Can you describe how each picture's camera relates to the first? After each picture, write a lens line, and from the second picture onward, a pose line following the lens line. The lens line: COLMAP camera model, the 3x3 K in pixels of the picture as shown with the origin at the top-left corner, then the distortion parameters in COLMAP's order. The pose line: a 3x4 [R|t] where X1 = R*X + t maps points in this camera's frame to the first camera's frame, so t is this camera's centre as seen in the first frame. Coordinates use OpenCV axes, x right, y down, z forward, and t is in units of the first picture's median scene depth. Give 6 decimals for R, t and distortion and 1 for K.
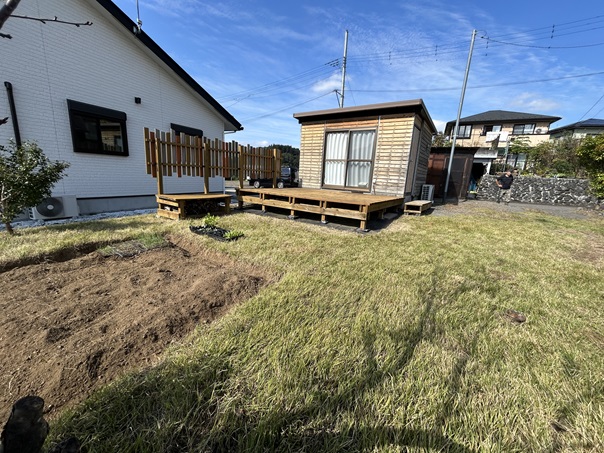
lens RADIAL K [[243.5, 0, 301.3], [0, 243.5, 226.5], [0, 0, 1]] dist [-0.001071, 0.001389]
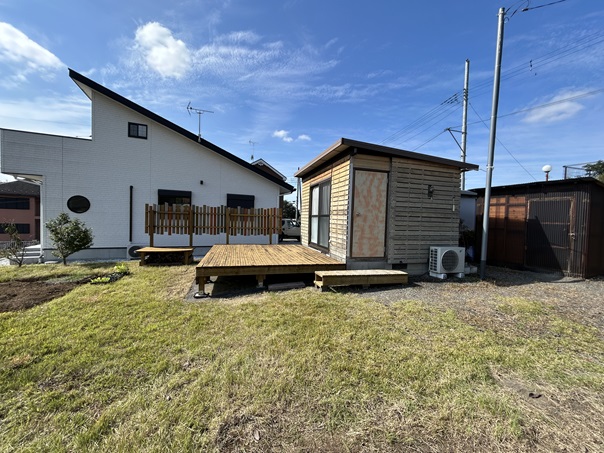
lens RADIAL K [[243.5, 0, 301.8], [0, 243.5, 225.7], [0, 0, 1]] dist [-0.001071, 0.001389]
pose [[0.773065, -0.014727, -0.634156, 0.678203], [-0.119392, 0.978484, -0.168267, -0.080356], [0.622990, 0.205795, 0.754673, 0.299124]]
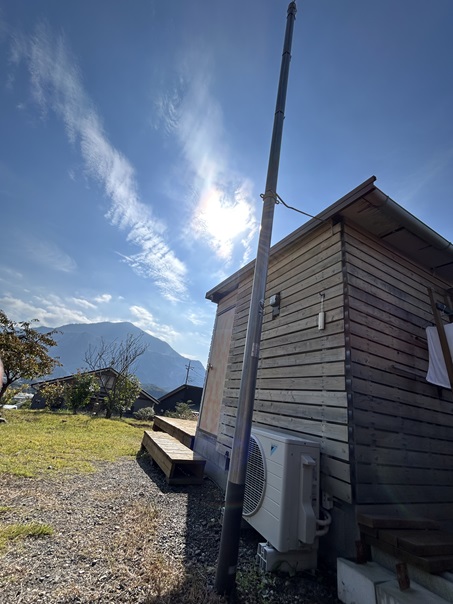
lens RADIAL K [[243.5, 0, 225.3], [0, 243.5, 301.2], [0, 0, 1]] dist [-0.001071, 0.001389]
pose [[-0.453681, -0.459237, -0.763724, 0.816658], [-0.347392, 0.880337, -0.322994, -0.203938], [0.820666, 0.118775, -0.558928, 1.150411]]
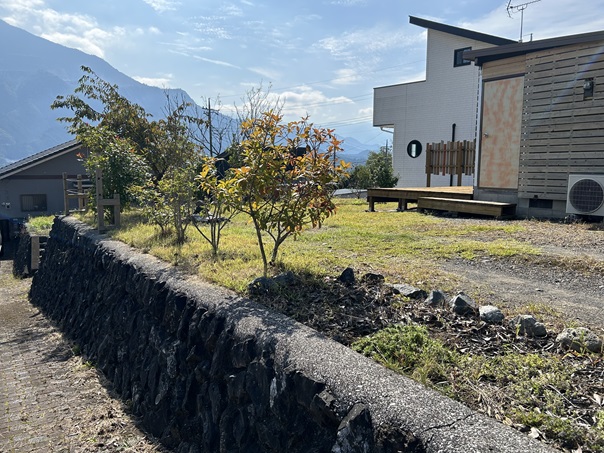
lens RADIAL K [[501.3, 0, 299.1], [0, 501.3, 228.9], [0, 0, 1]] dist [0.009672, -0.003810]
pose [[-0.375202, 0.053530, -0.925396, 1.566292], [-0.220944, 0.964392, 0.145368, -0.106695], [0.900226, 0.259003, -0.350015, 0.934395]]
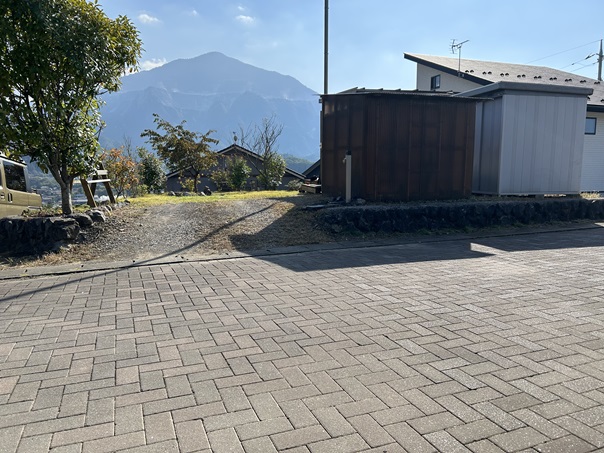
lens RADIAL K [[459.2, 0, 306.9], [0, 459.2, 225.6], [0, 0, 1]] dist [0.042572, -0.001595]
pose [[-0.663484, 0.035426, -0.747351, 1.743036], [-0.190976, 0.957772, 0.214945, -0.309801], [0.723406, 0.285339, -0.628701, 1.980867]]
